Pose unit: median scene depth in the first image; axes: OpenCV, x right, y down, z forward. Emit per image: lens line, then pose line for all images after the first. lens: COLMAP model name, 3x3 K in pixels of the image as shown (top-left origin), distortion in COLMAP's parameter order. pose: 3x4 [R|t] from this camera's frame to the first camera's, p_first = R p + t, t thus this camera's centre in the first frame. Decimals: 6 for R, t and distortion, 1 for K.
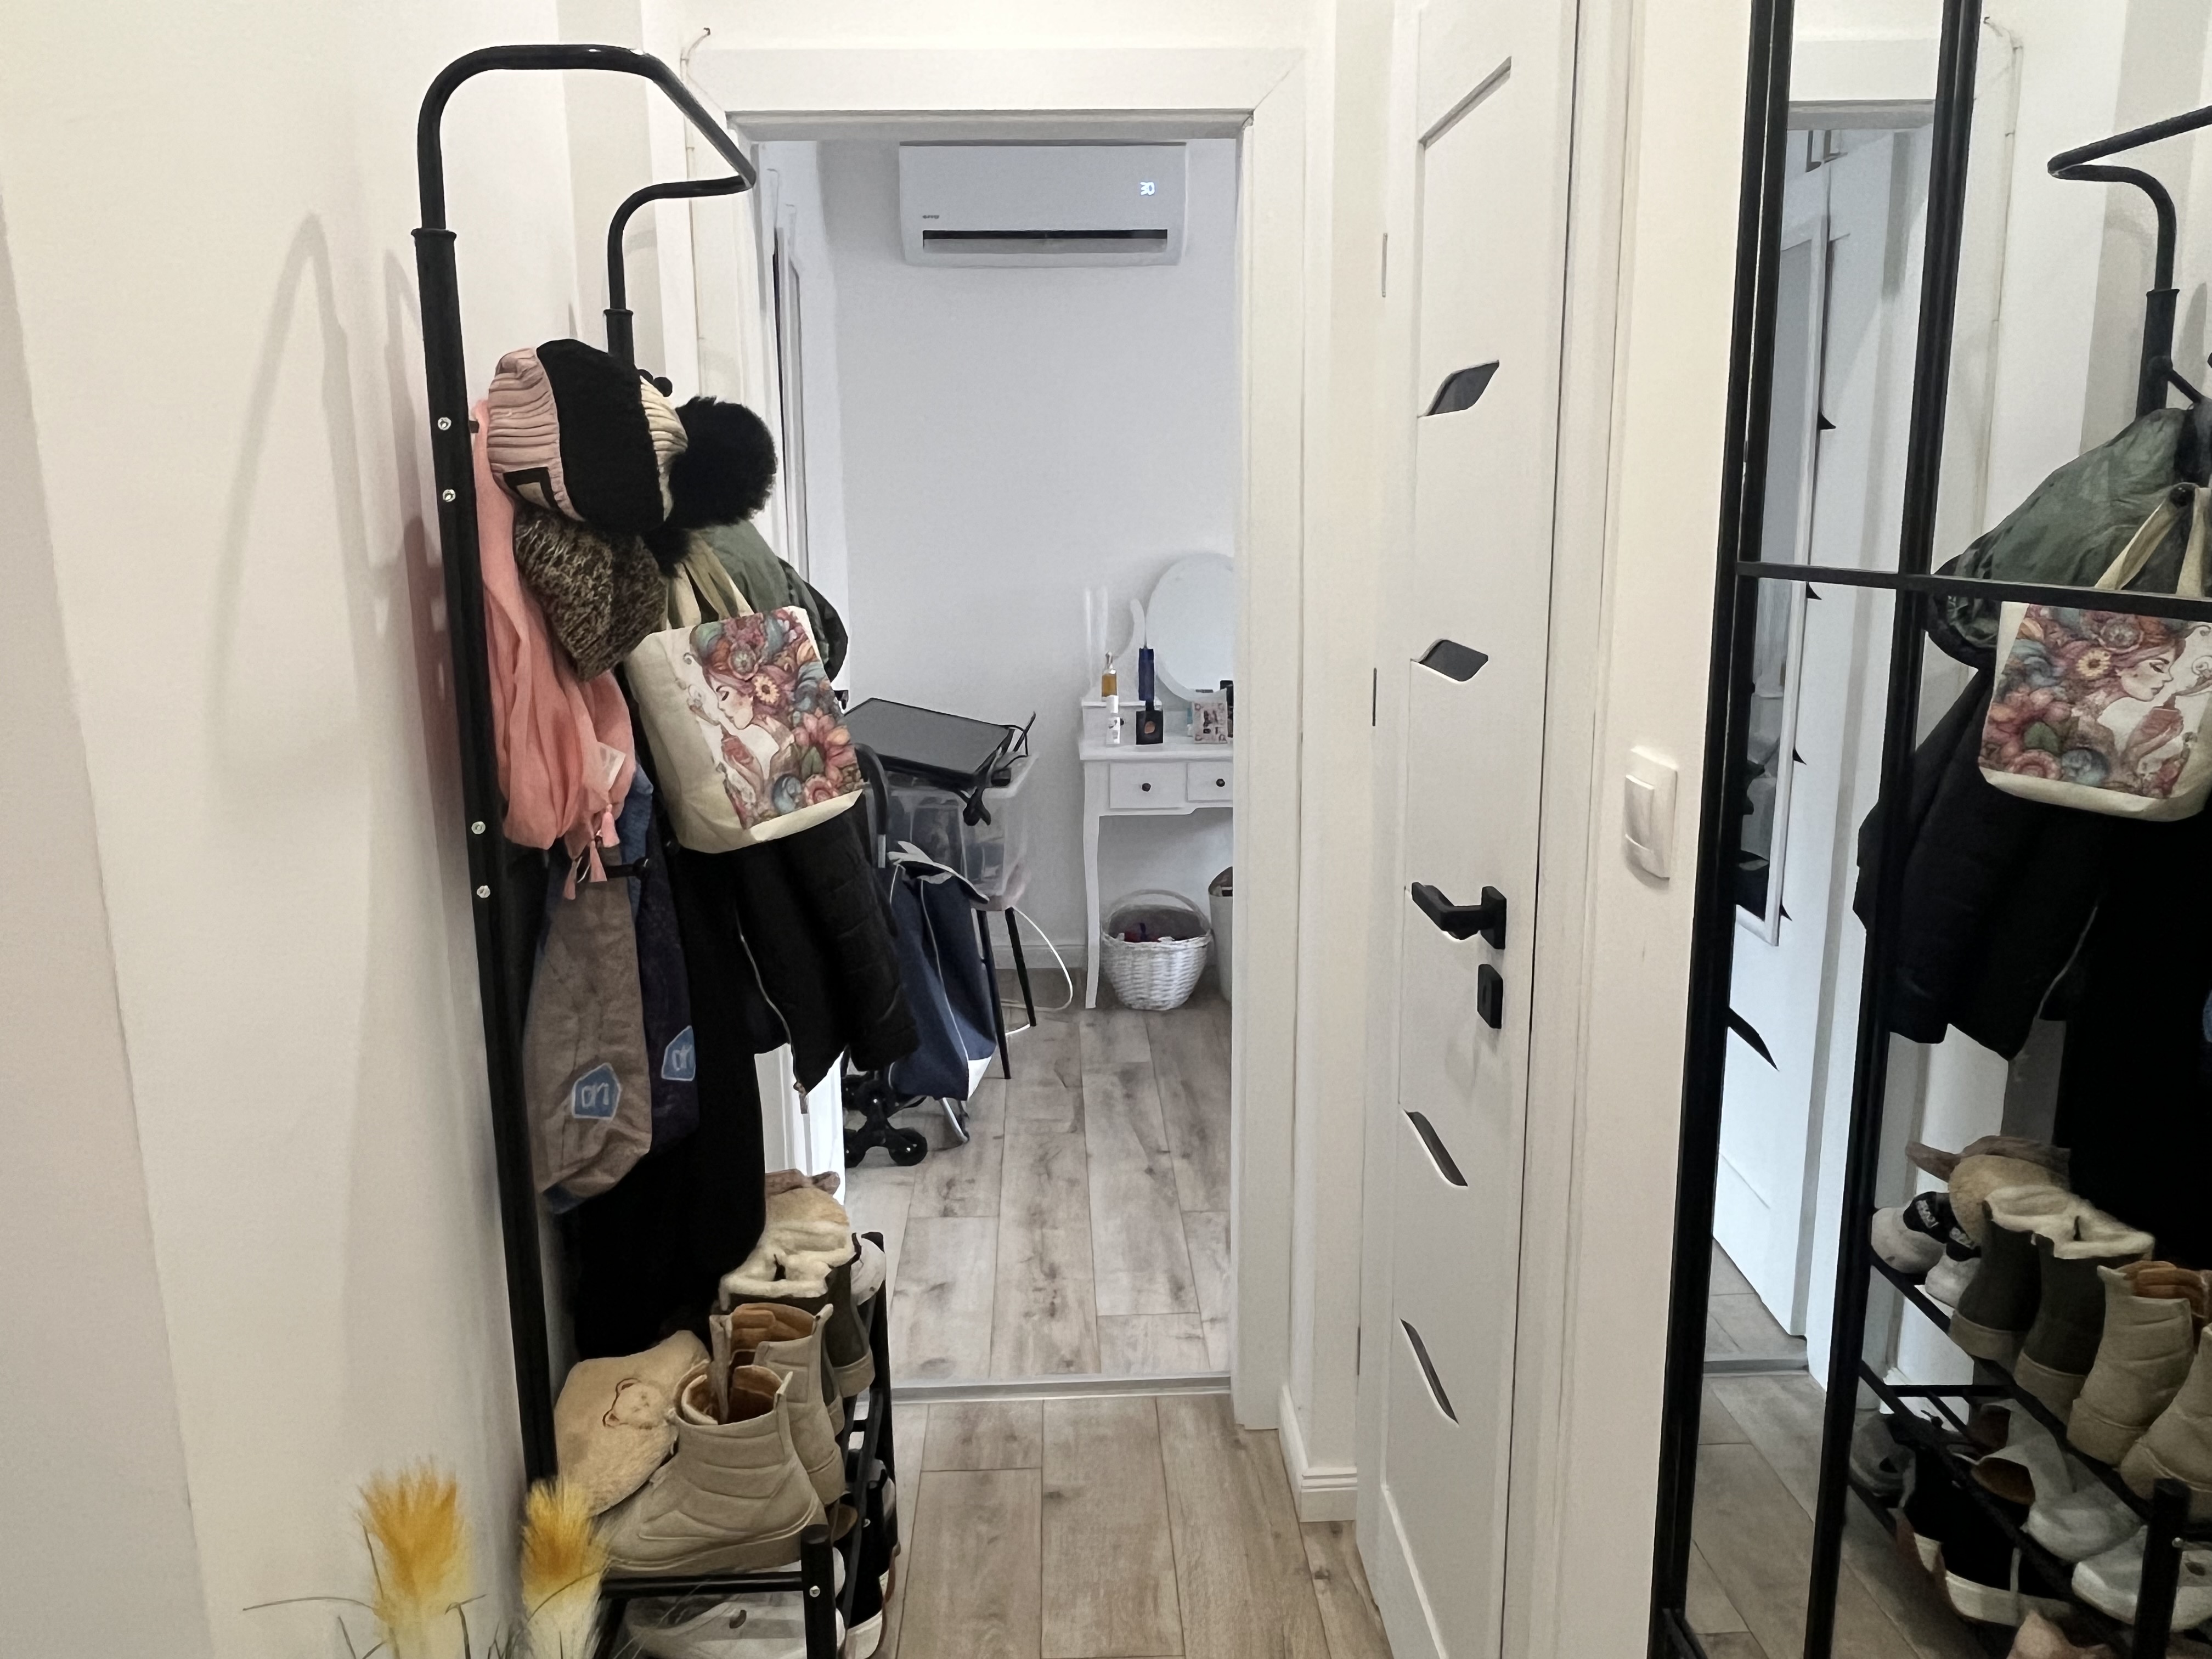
lens RADIAL K [[1585.3, 0, 1106.0], [0, 1585.3, 829.5], [0, 0, 1]] dist [0.004426, -0.001441]
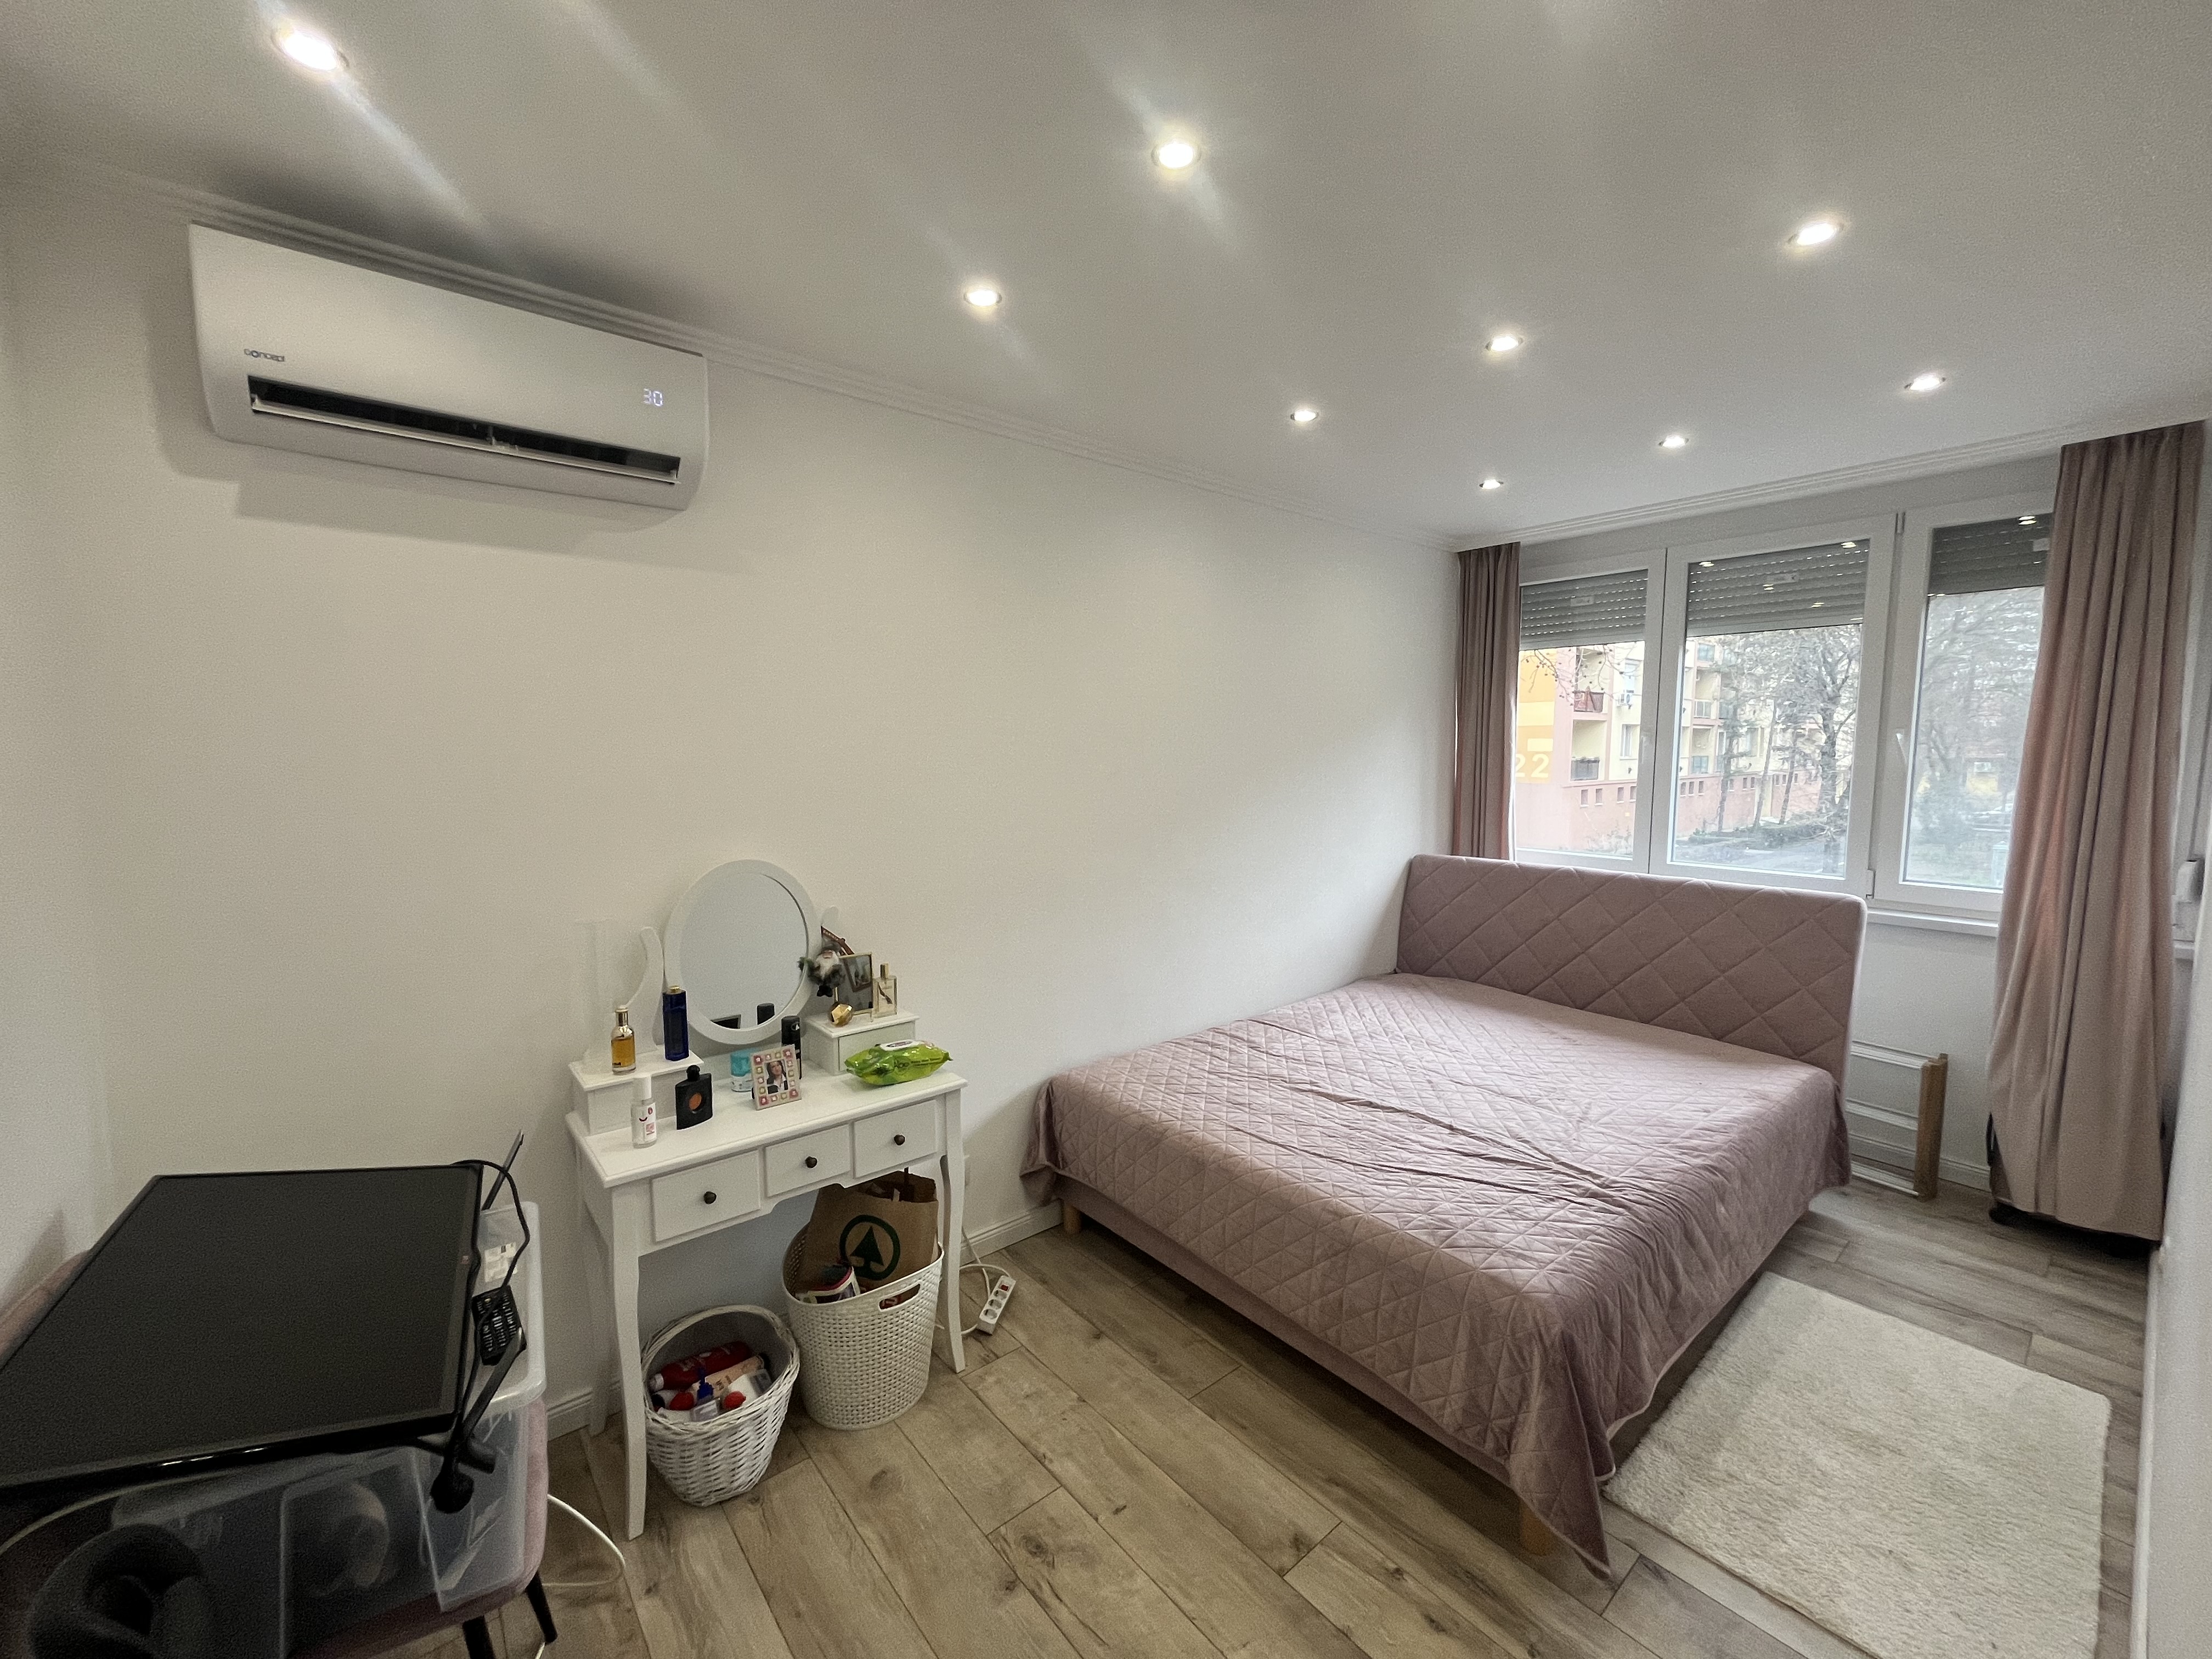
lens RADIAL K [[894.5, 0, 1106.0], [0, 894.5, 829.5], [0, 0, 1]] dist [-0.002429, -0.000139]
pose [[0.792149, -0.050201, 0.608259, -0.176470], [0.122622, 0.989380, -0.078039, -0.346354], [-0.597882, 0.136405, 0.789893, 1.377748]]
